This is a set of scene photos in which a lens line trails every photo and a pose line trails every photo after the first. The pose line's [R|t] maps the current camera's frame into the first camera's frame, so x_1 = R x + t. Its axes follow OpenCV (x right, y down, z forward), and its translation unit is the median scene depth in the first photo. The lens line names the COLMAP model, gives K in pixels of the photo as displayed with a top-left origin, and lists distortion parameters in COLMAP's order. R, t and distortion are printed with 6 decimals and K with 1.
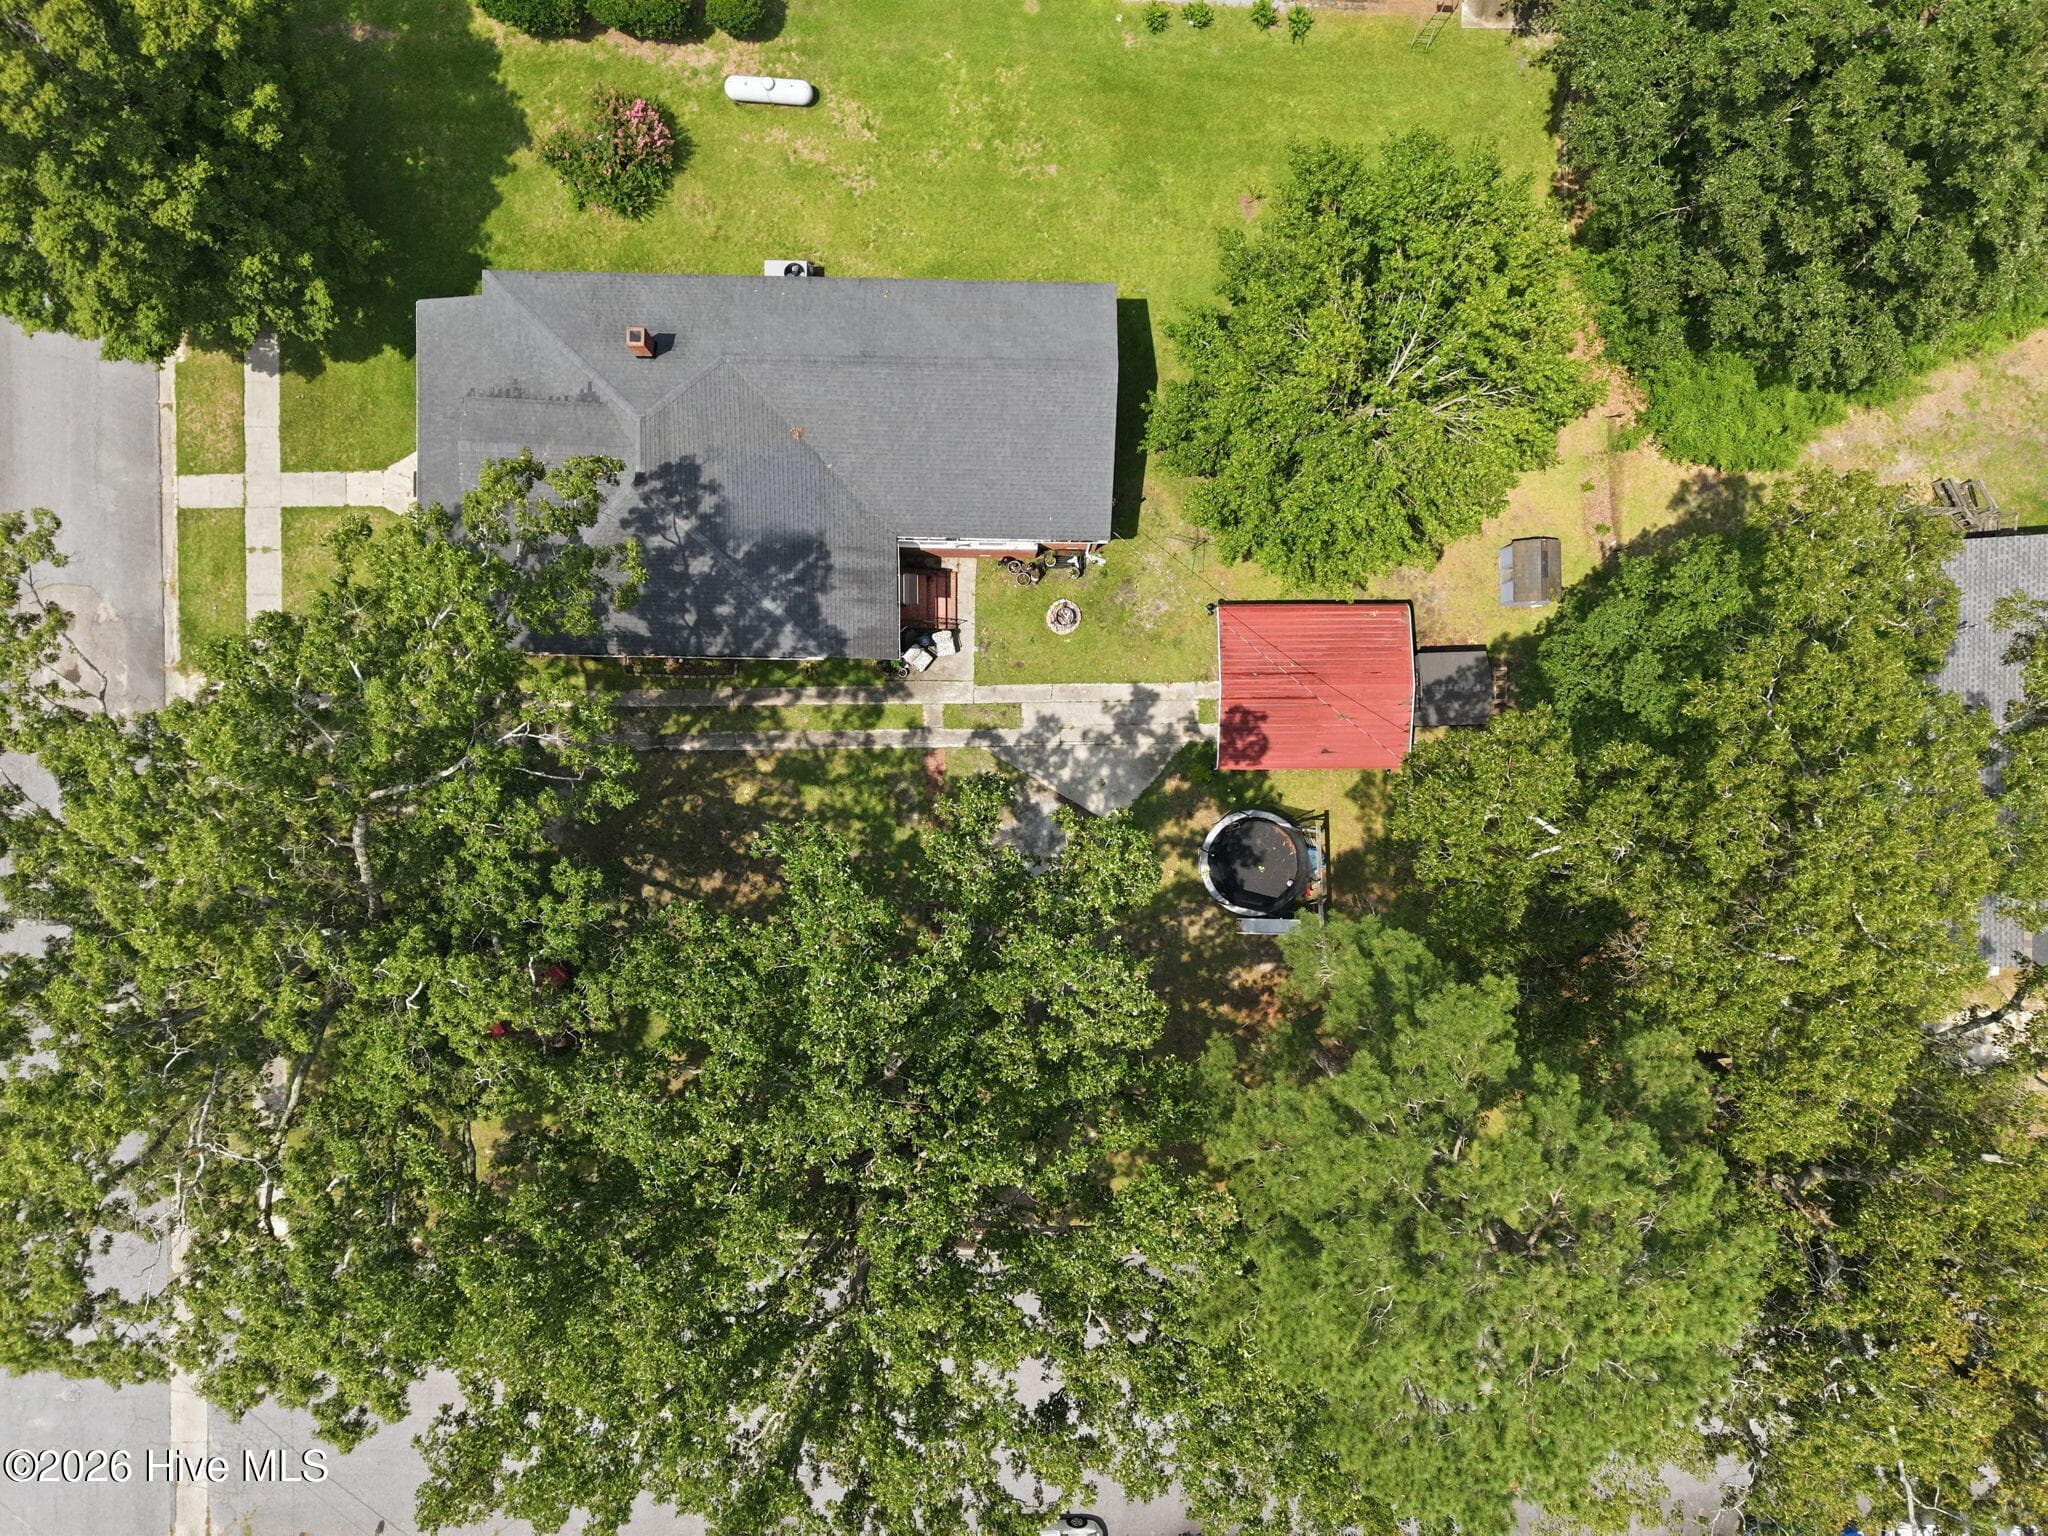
lens RADIAL K [[1373.7, 0, 1012.6], [0, 1373.7, 790.7], [0, 0, 1]] dist [0.021781, -0.034390]
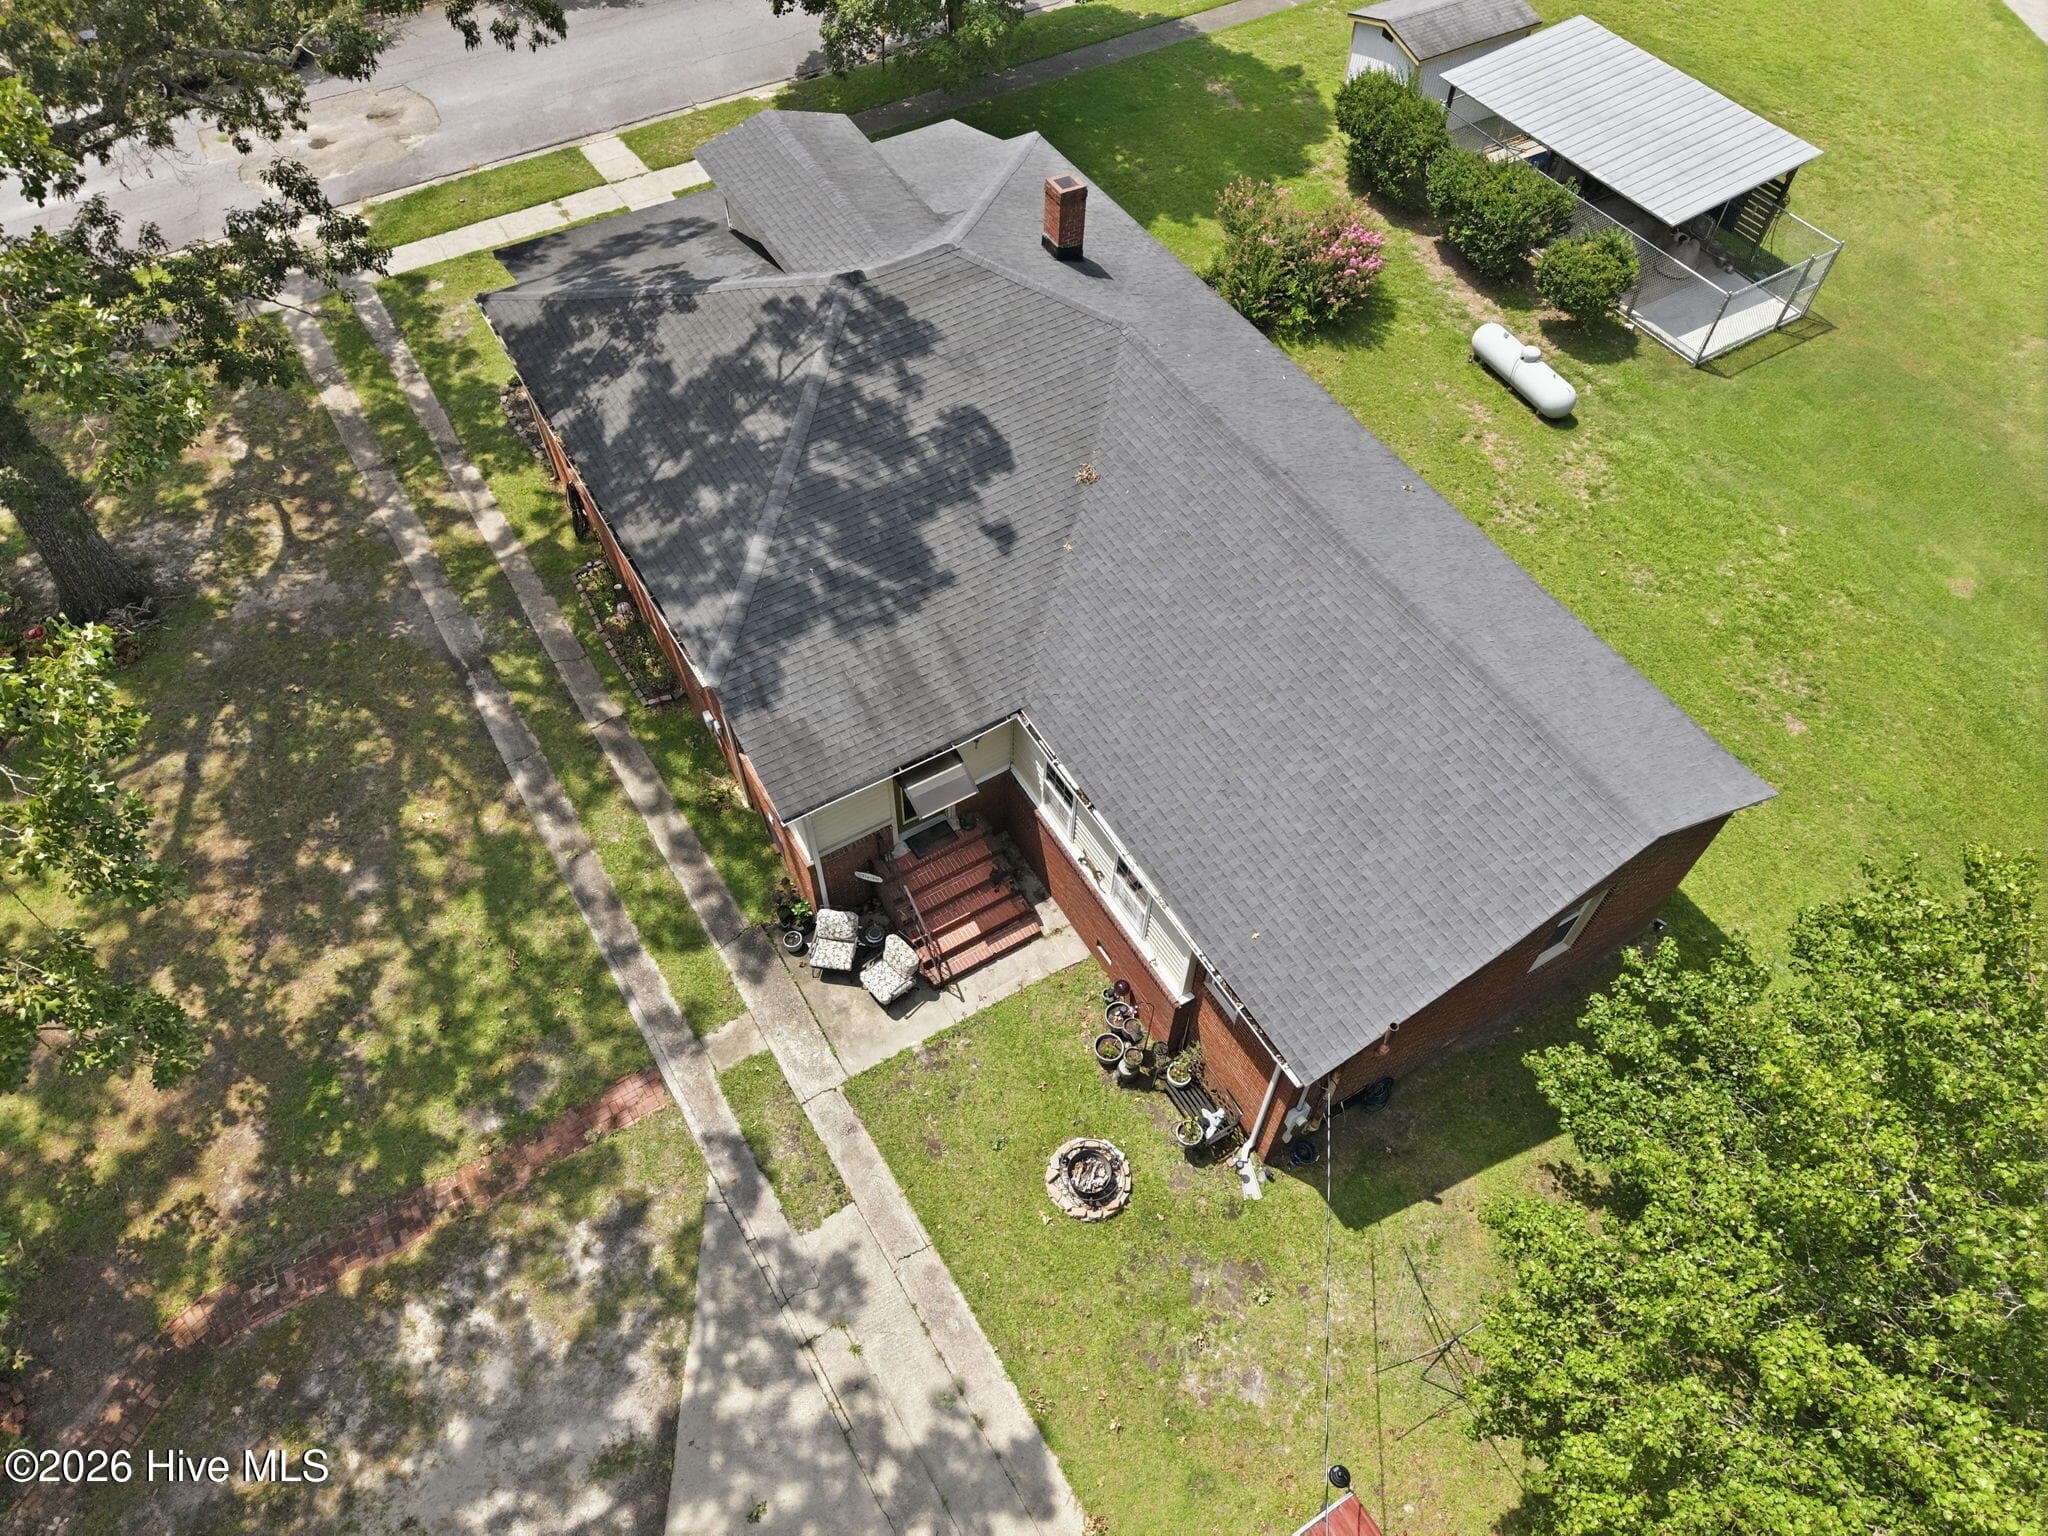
lens RADIAL K [[1373.7, 0, 1026.3], [0, 1373.7, 775.4], [0, 0, 1]] dist [0.021781, -0.034390]
pose [[0.520804, 0.674048, -0.523853, 0.160935], [-0.853338, 0.393774, -0.341698, -0.018228], [-0.024042, 0.624981, 0.780270, 0.607777]]
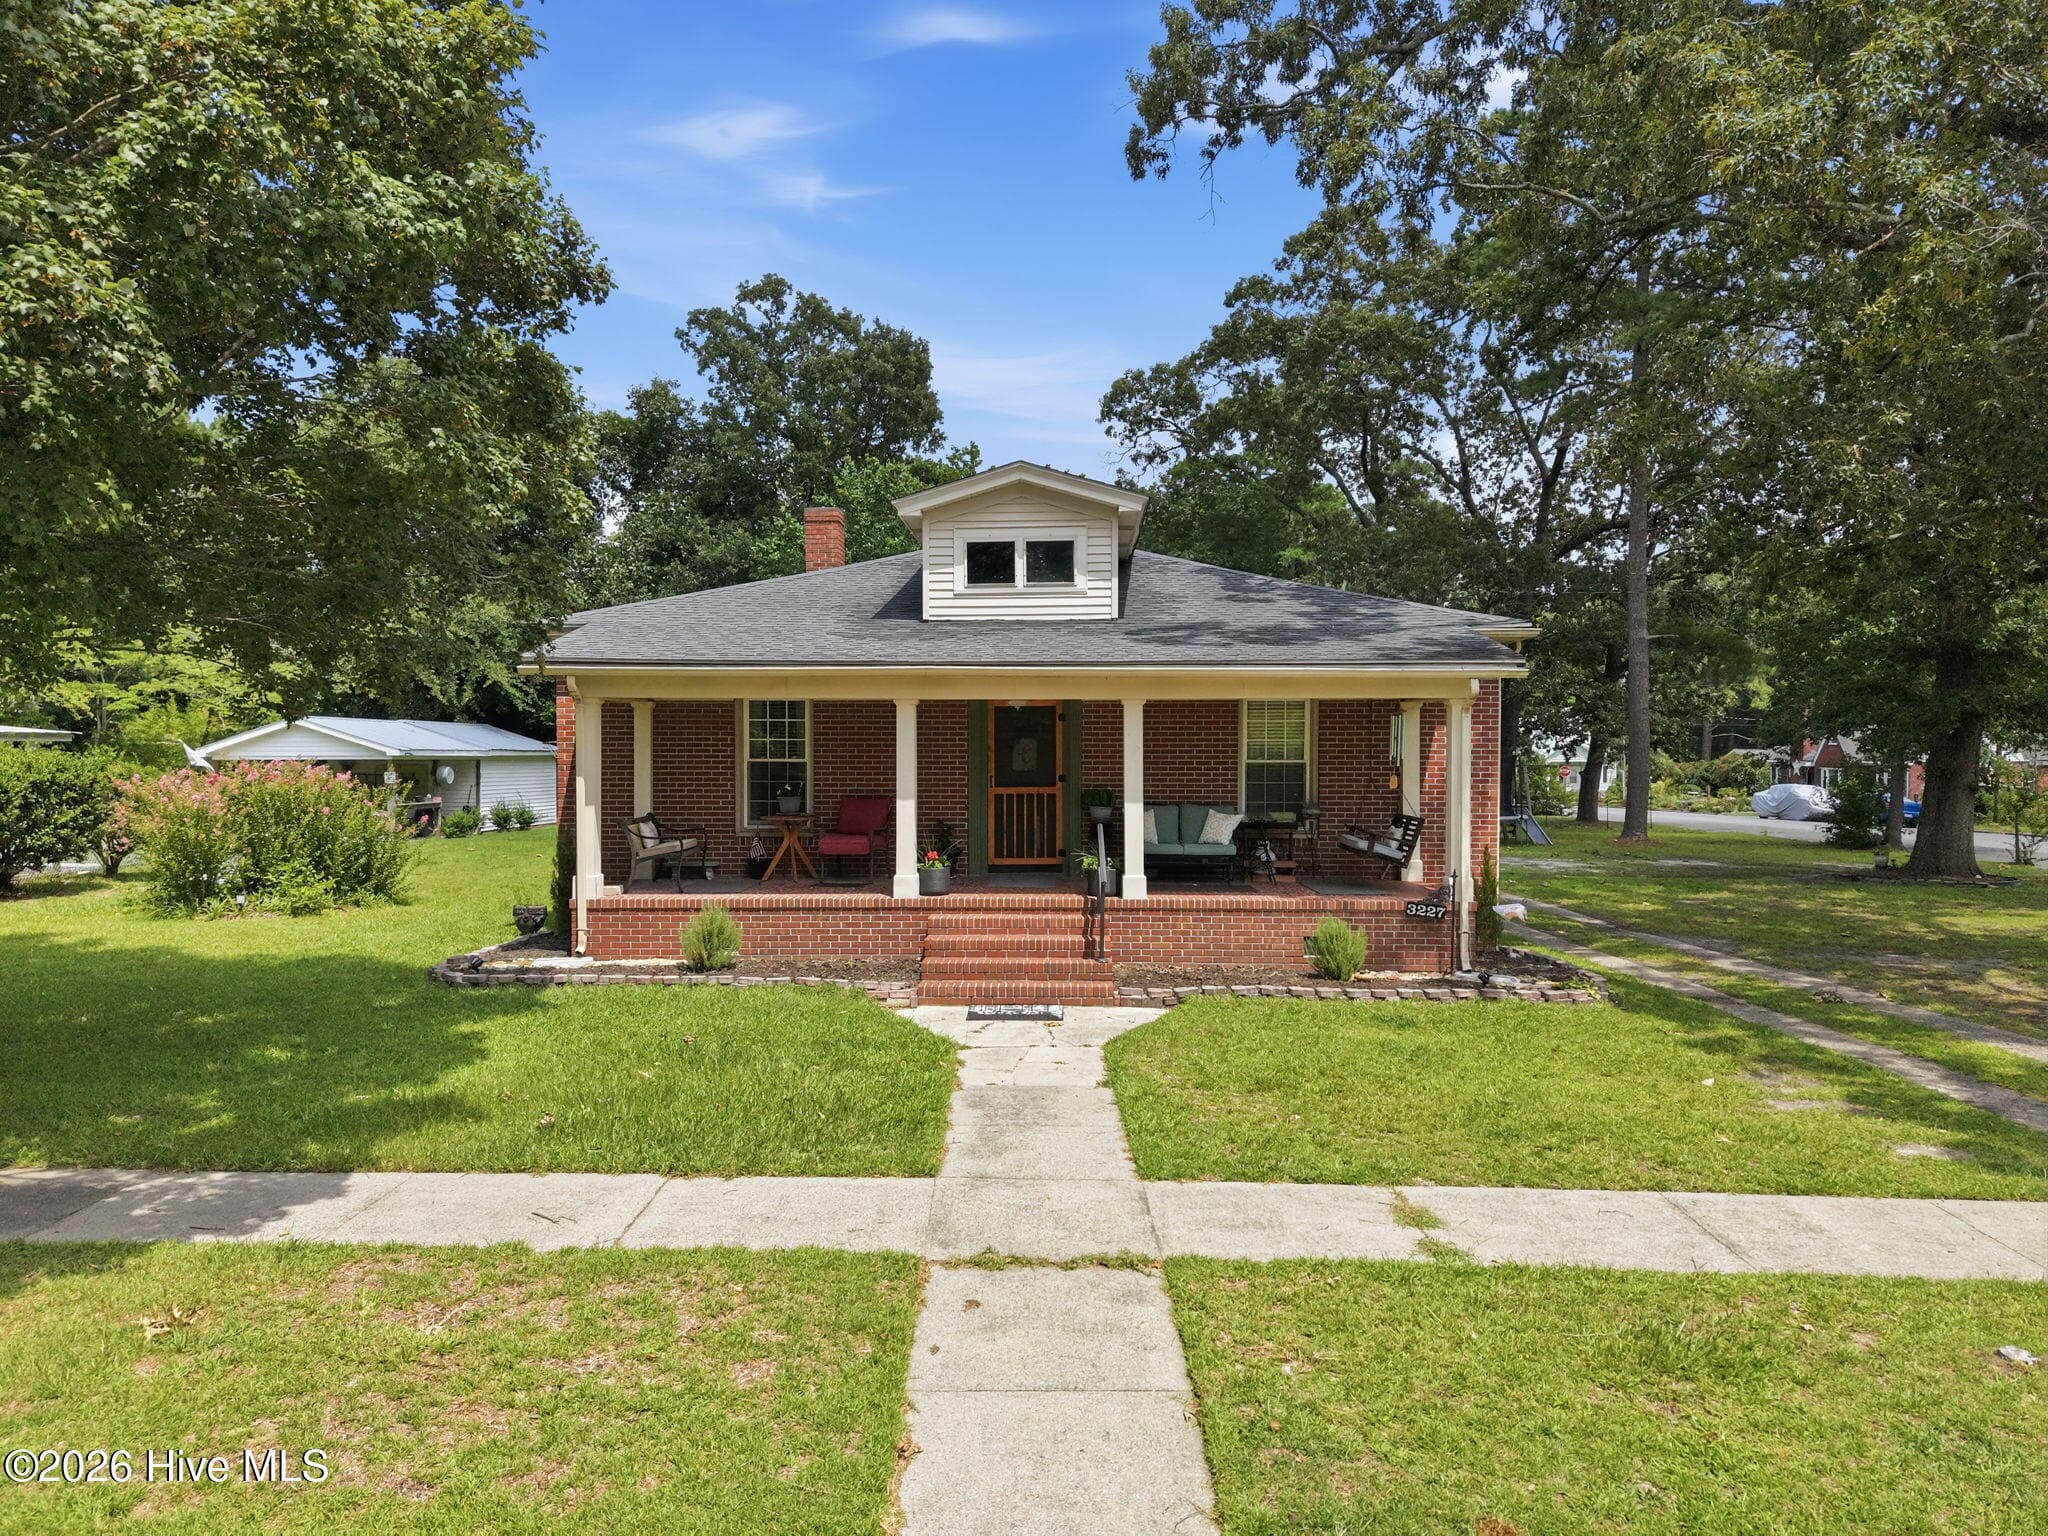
lens RADIAL K [[1373.7, 0, 1022.4], [0, 1373.7, 771.1], [0, 0, 1]] dist [0.021781, -0.034390]
pose [[0.008126, -0.030004, 0.999517, -0.690421], [0.999582, -0.027493, -0.008952, -0.214262], [0.027748, 0.999172, 0.029768, 0.931809]]
